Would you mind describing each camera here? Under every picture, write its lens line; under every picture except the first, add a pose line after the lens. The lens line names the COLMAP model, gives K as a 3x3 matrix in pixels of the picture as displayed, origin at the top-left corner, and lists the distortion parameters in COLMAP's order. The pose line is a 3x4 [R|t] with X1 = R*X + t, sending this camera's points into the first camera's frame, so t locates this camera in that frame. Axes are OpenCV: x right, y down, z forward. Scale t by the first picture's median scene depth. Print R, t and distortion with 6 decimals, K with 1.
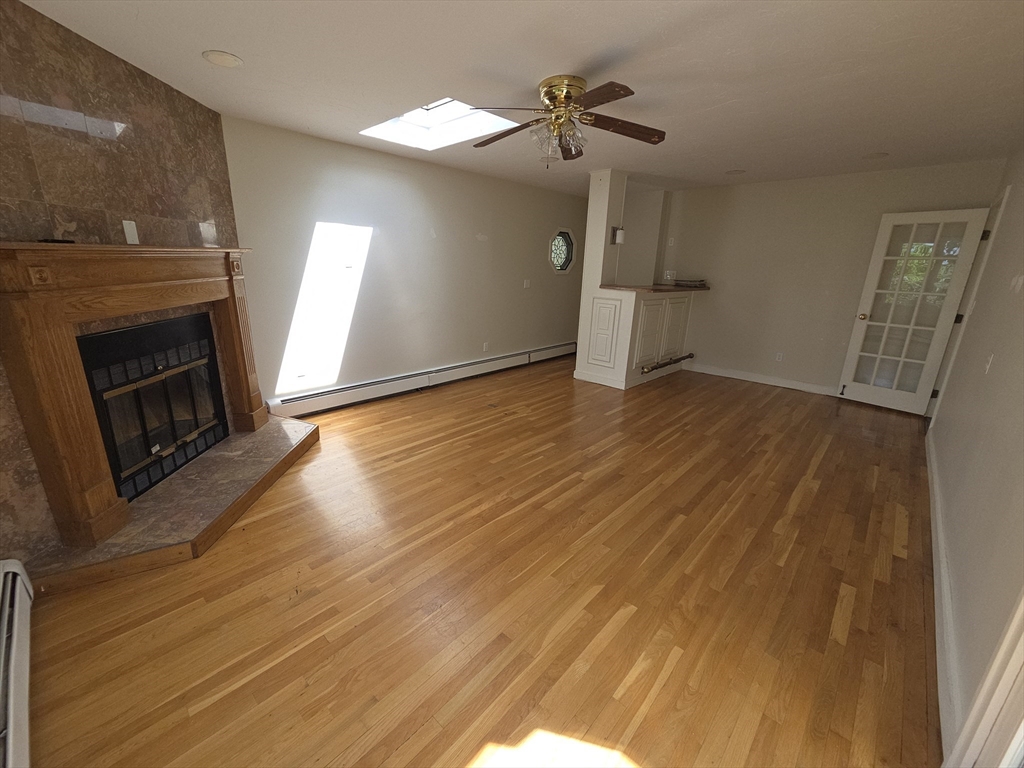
lens RADIAL K [[420.3, 0, 506.2], [0, 420.3, 380.8], [0, 0, 1]] dist [0.005494, -0.003133]
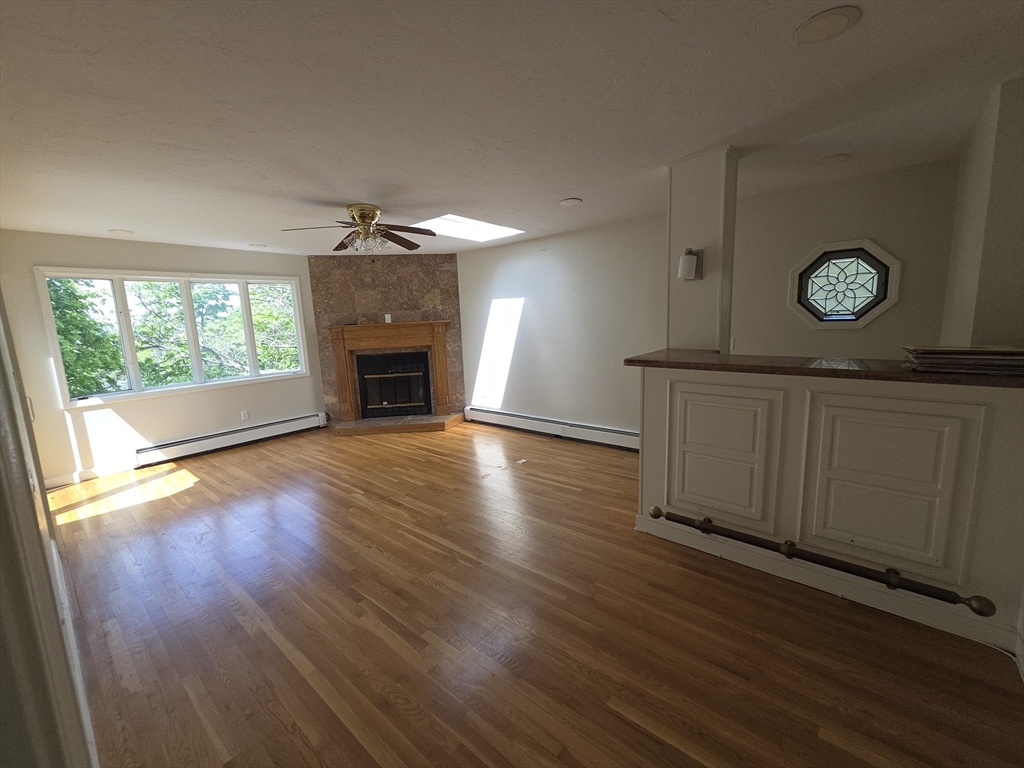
lens RADIAL K [[420.3, 0, 506.5], [0, 420.3, 387.4], [0, 0, 1]] dist [0.005494, -0.003133]
pose [[0.045935, 0.129938, -0.990457, 1.210265], [-0.232234, 0.965727, 0.115924, -0.282200], [0.971575, 0.224693, 0.074537, 1.100846]]
